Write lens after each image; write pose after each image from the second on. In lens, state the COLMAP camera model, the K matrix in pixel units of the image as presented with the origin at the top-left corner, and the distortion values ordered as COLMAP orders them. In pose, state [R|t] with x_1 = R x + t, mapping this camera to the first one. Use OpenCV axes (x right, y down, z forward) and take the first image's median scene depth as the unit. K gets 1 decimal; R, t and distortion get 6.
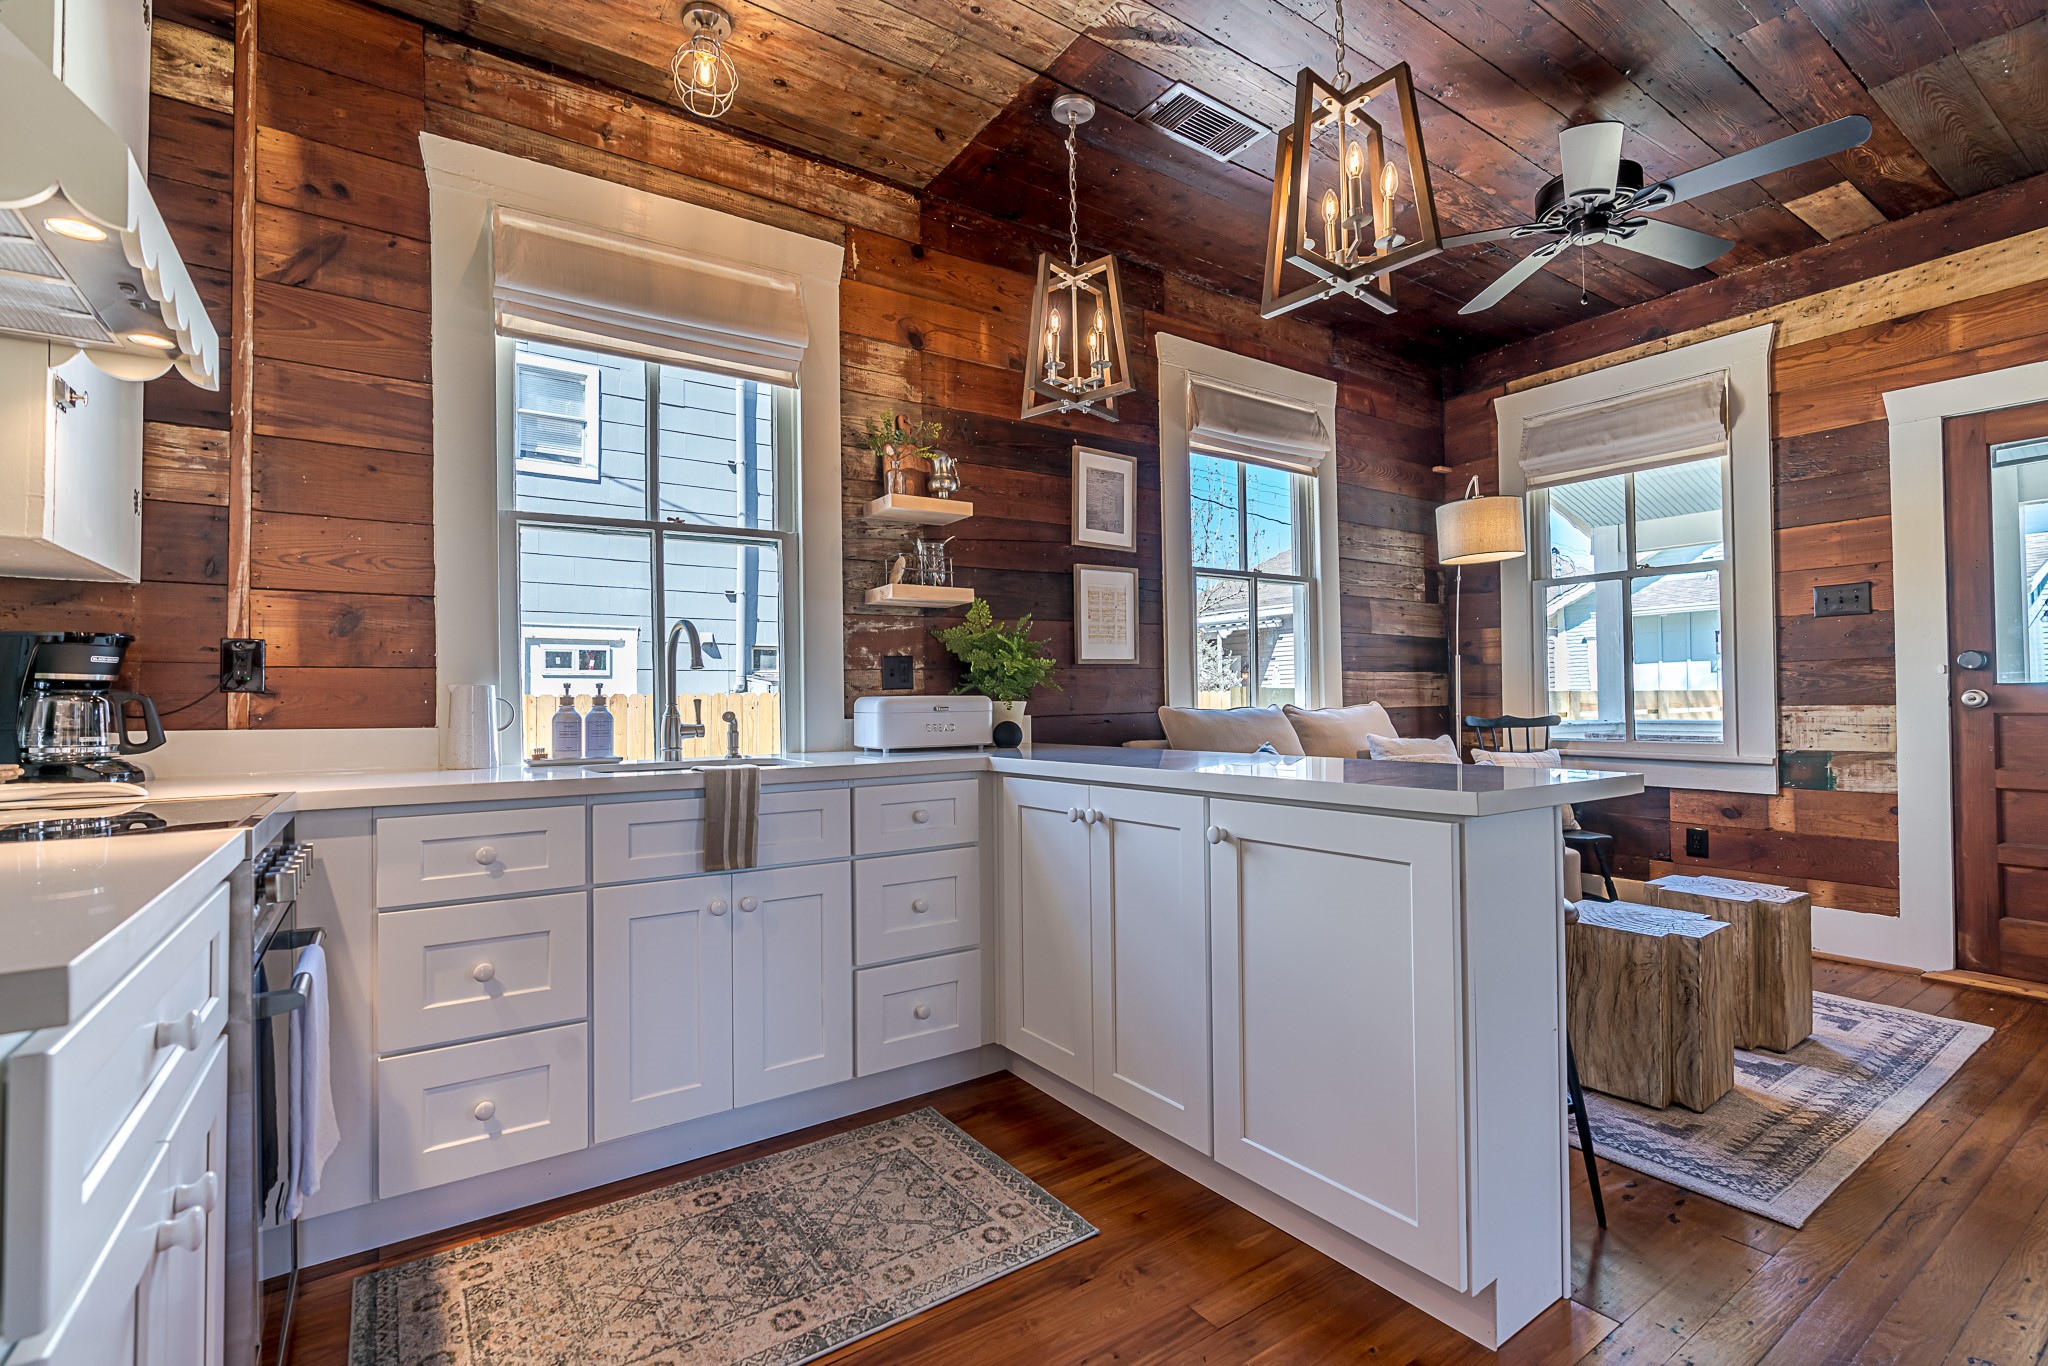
lens RADIAL K [[917.9, 0, 1019.7], [0, 917.9, 687.3], [0, 0, 1]] dist [-0.013979, 0.005666]
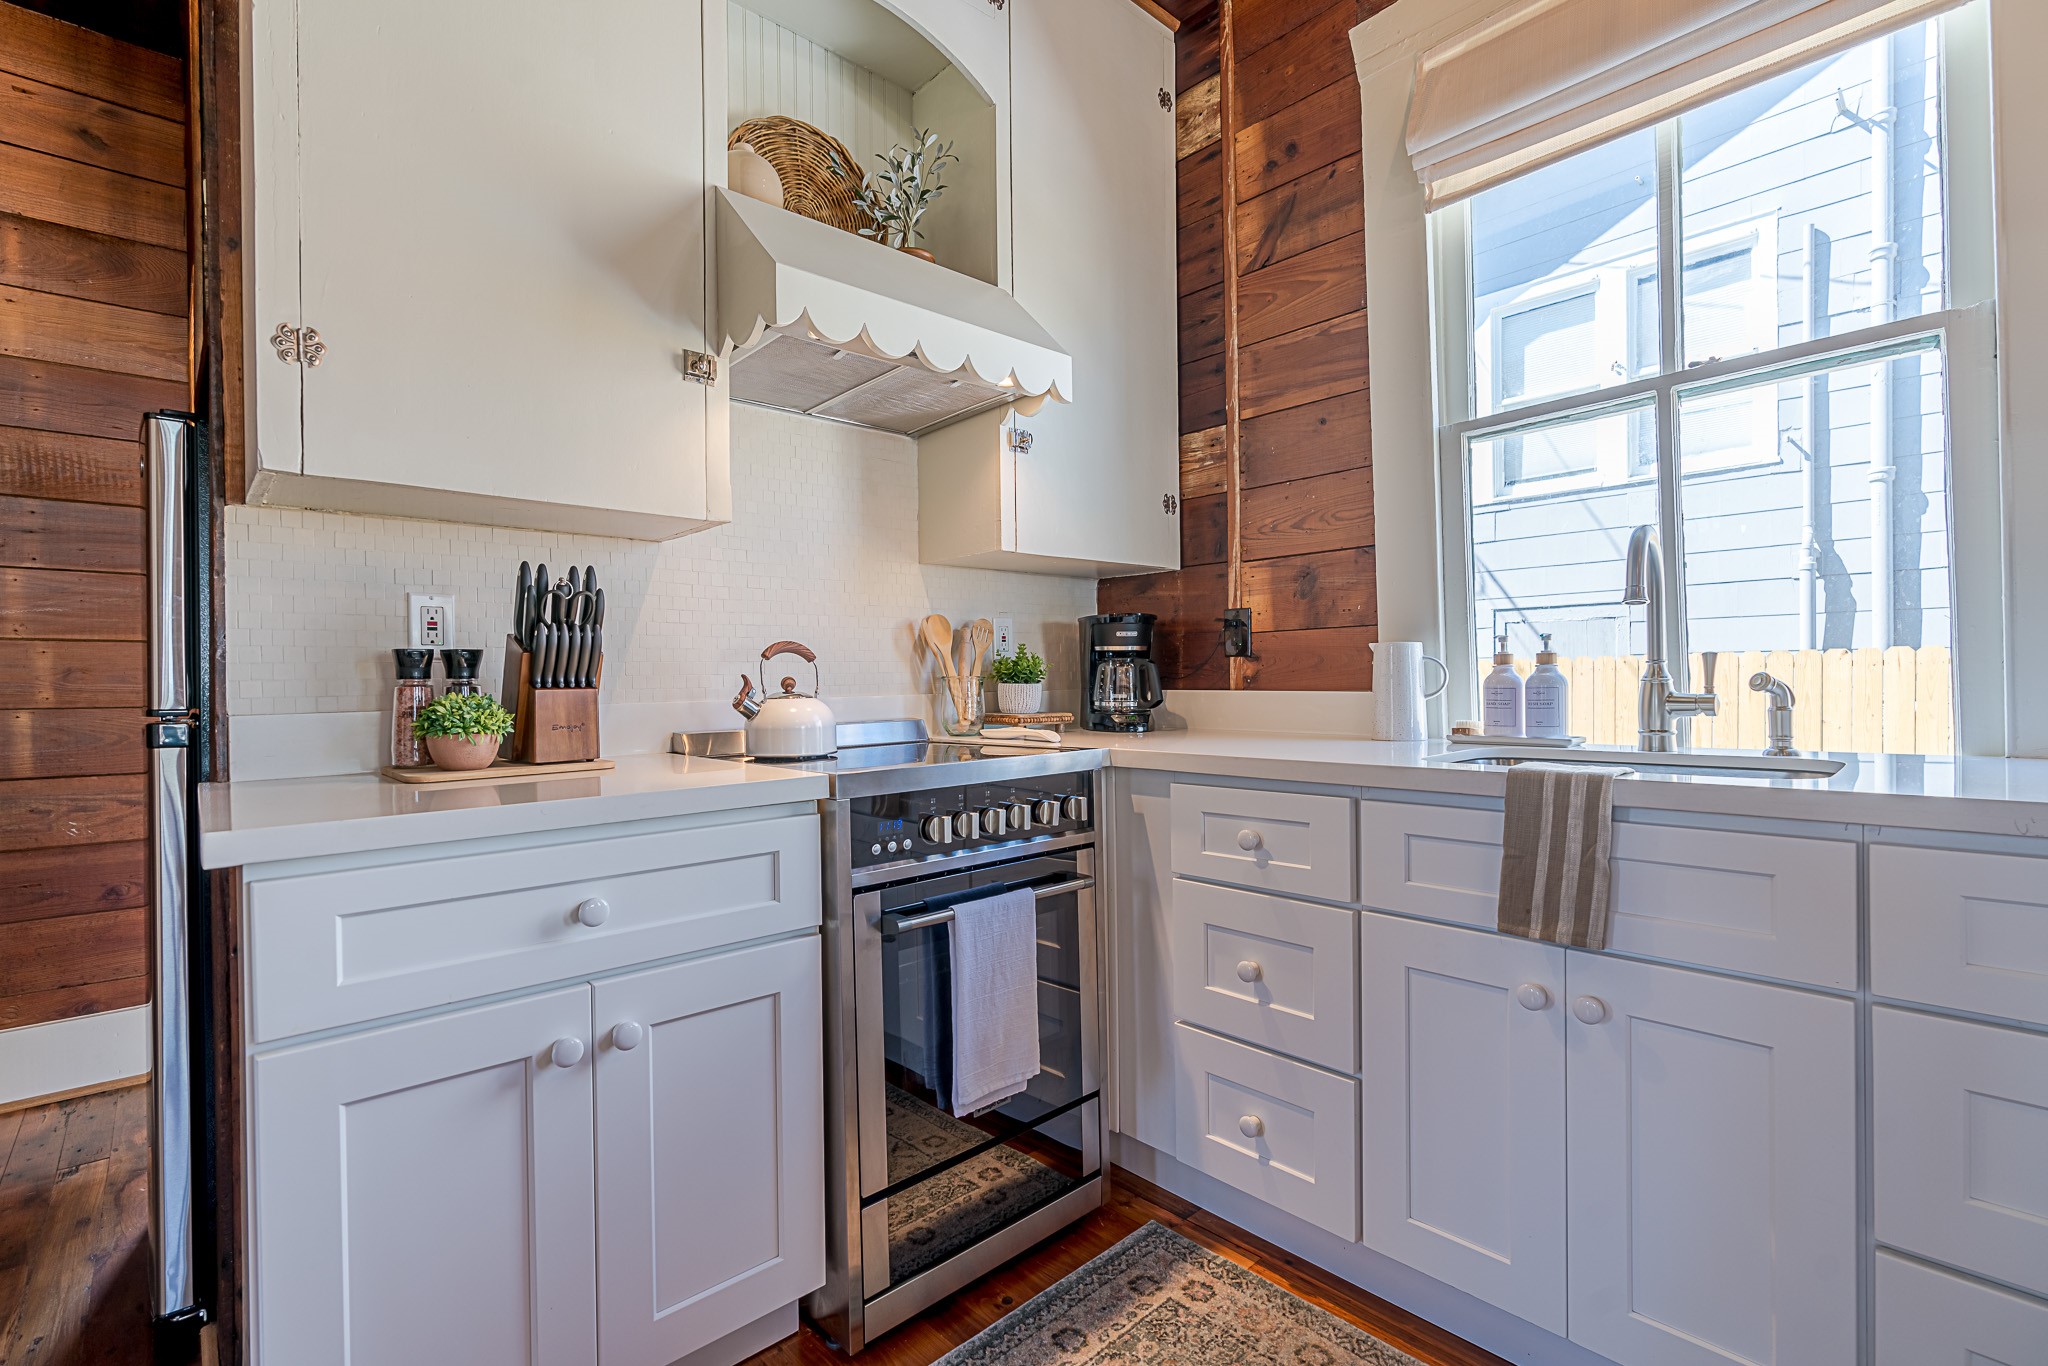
lens RADIAL K [[917.9, 0, 1019.7], [0, 917.9, 687.3], [0, 0, 1]] dist [-0.013979, 0.005666]
pose [[0.145432, 0.015541, -0.989246, 0.203900], [0.031359, 0.999302, 0.020309, 0.011049], [0.988871, -0.033976, 0.144843, 0.538372]]
